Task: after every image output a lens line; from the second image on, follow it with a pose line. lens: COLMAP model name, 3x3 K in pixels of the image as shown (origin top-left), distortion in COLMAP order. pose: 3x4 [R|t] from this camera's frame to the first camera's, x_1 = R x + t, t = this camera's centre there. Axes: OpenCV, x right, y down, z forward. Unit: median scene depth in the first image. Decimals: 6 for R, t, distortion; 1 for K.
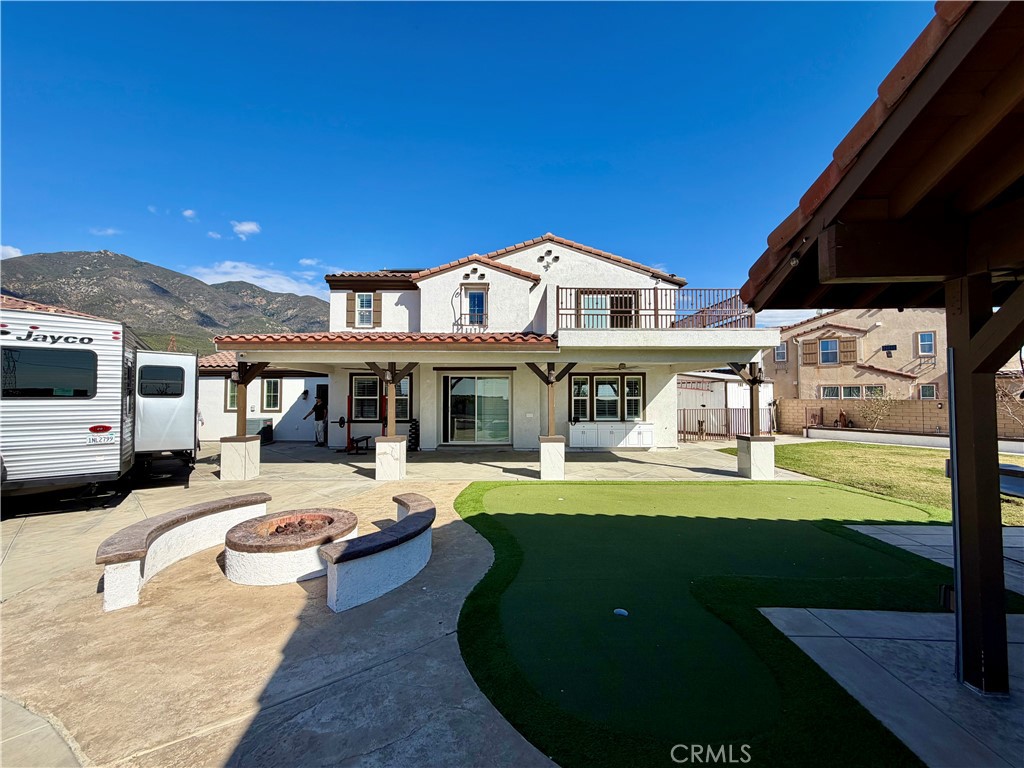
lens RADIAL K [[406.2, 0, 507.9], [0, 406.2, 385.5], [0, 0, 1]] dist [0.000063, -0.000067]
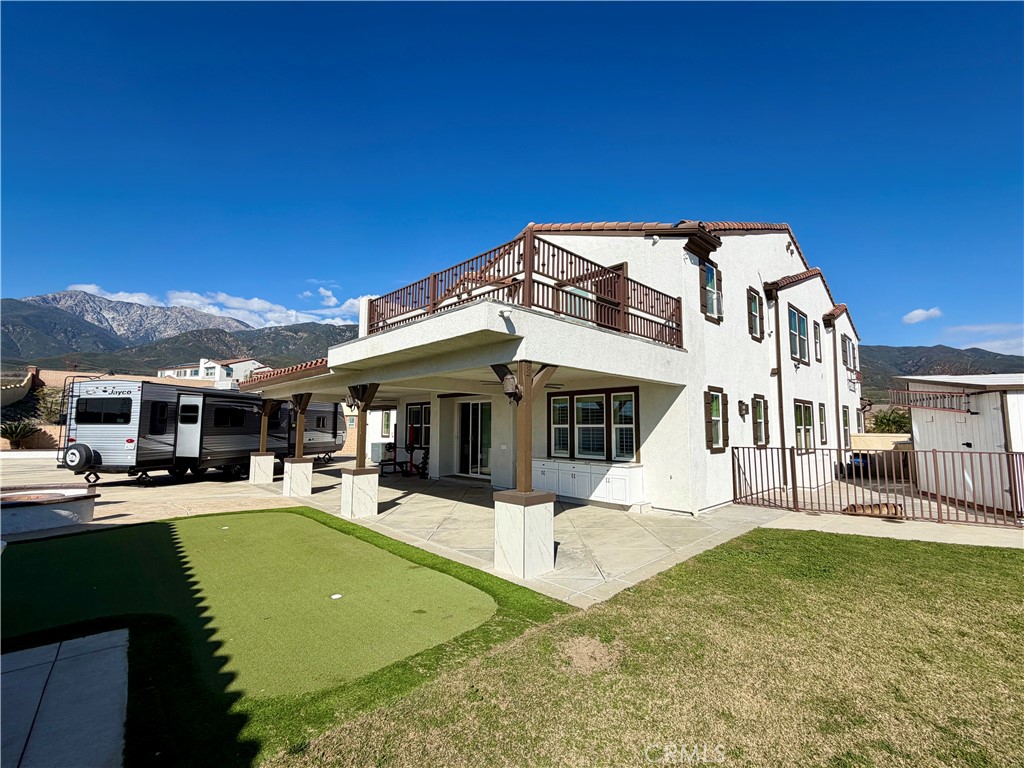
lens RADIAL K [[441.3, 0, 516.3], [0, 441.3, 383.6], [0, 0, 1]] dist [-0.001470, 0.000345]
pose [[0.692504, -0.068236, -0.718180, 0.704544], [0.016139, 0.996733, -0.079139, 0.015951], [0.721233, 0.043213, 0.691343, 0.385072]]
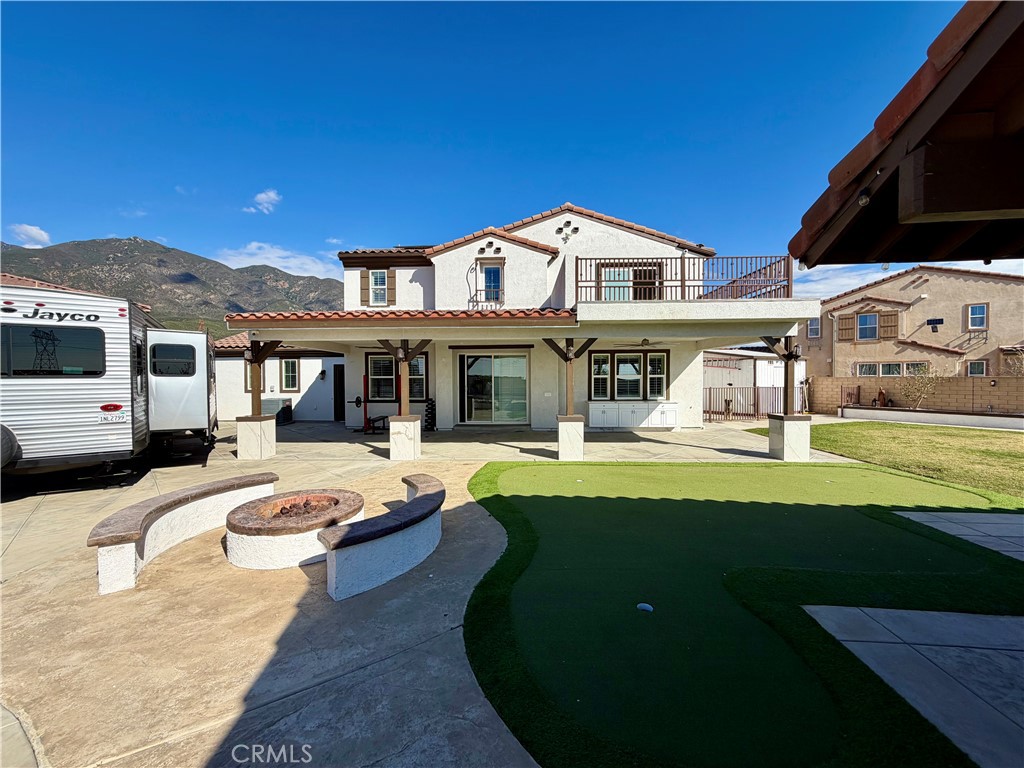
lens RADIAL K [[406.2, 0, 508.1], [0, 406.2, 385.3], [0, 0, 1]] dist [0.000063, -0.000067]
pose [[0.998852, -0.004172, -0.047714, 0.004744], [0.006401, 0.998891, 0.046653, 0.005511], [0.047467, -0.046905, 0.997771, 0.026576]]
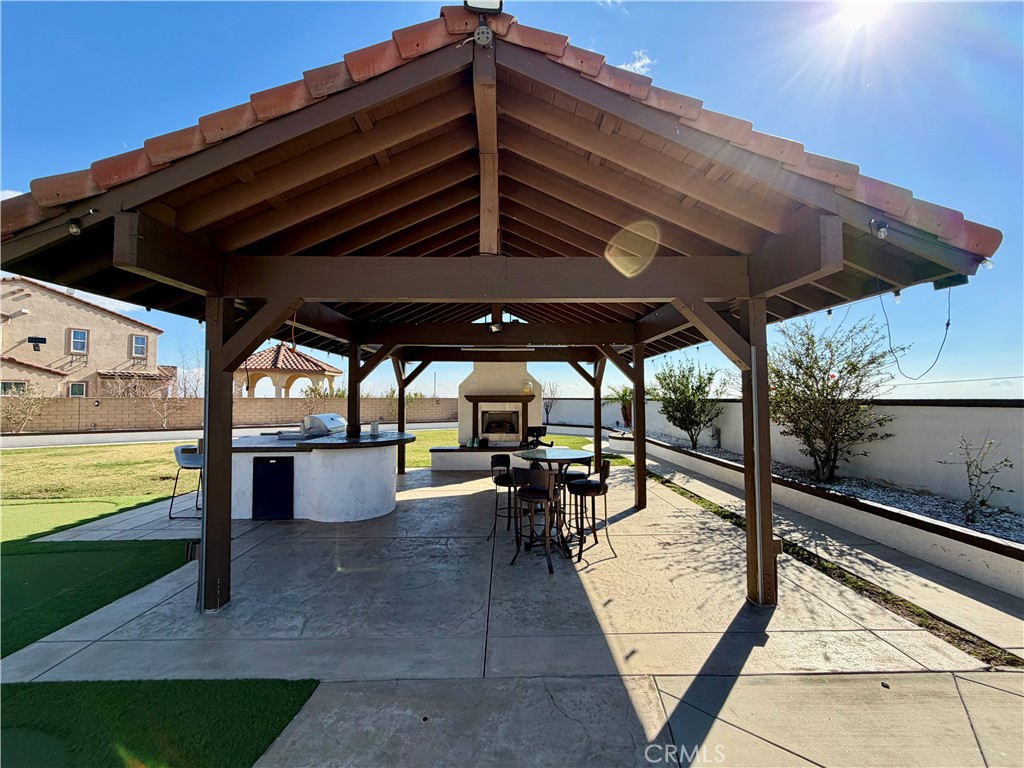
lens RADIAL K [[406.2, 0, 512.4], [0, 406.2, 385.2], [0, 0, 1]] dist [0.000063, -0.000067]
pose [[-0.071284, 0.031364, 0.996963, -0.043752], [-0.032070, 0.998917, -0.033718, 0.005326], [-0.996940, -0.034377, -0.070201, 0.025684]]
